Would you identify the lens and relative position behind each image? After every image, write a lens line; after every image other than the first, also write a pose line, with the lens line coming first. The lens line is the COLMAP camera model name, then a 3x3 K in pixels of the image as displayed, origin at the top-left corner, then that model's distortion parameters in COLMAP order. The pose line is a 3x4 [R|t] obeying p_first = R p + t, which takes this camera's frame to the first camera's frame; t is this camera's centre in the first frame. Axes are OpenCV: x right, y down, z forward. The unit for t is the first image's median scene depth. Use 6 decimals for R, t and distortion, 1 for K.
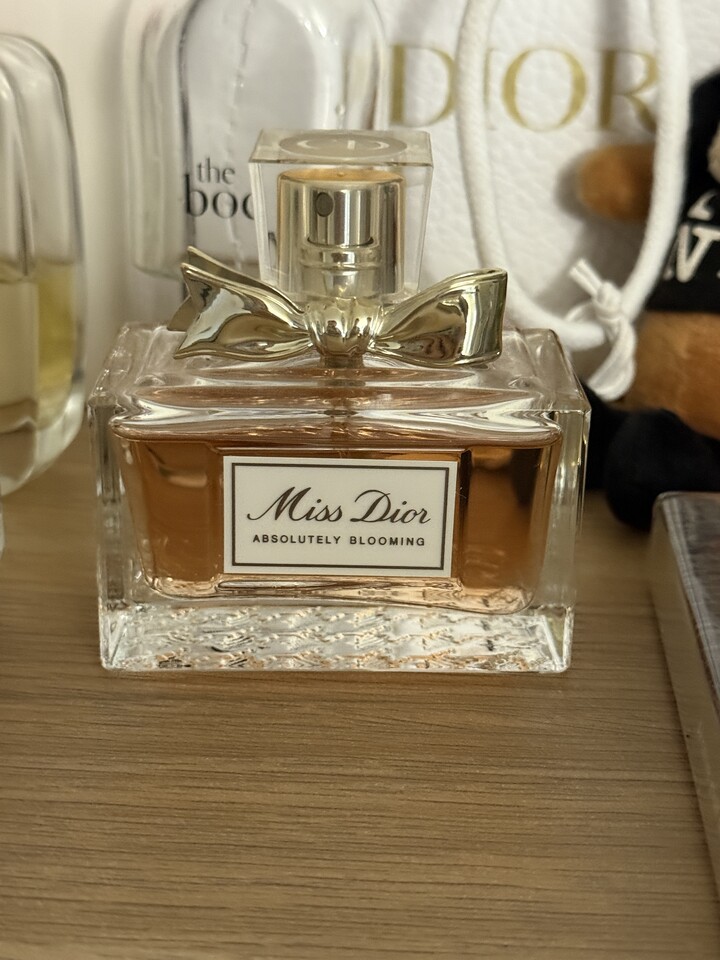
lens RADIAL K [[1614.6, 0, 362.4], [0, 1614.6, 480.8], [0, 0, 1]] dist [0.117168, 0.000000]
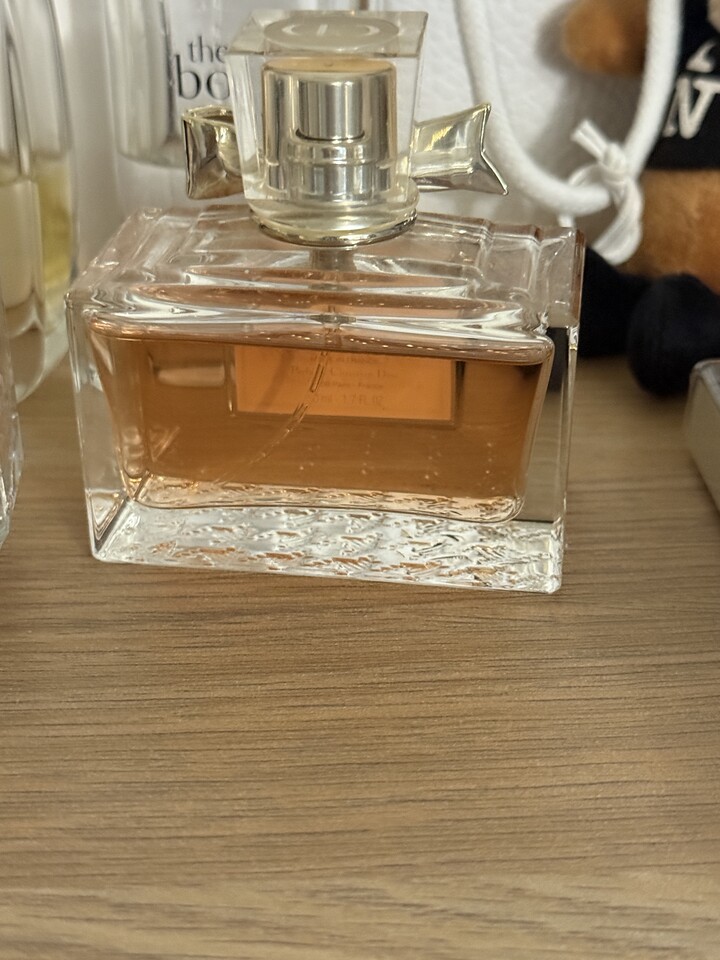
lens RADIAL K [[1614.6, 0, 359.8], [0, 1614.6, 481.7], [0, 0, 1]] dist [0.117168, 0.000000]
pose [[0.993306, -0.075971, 0.087011, -0.139749], [0.066467, 0.991997, 0.107347, -0.049574], [-0.094470, -0.100845, 0.990407, 0.032654]]
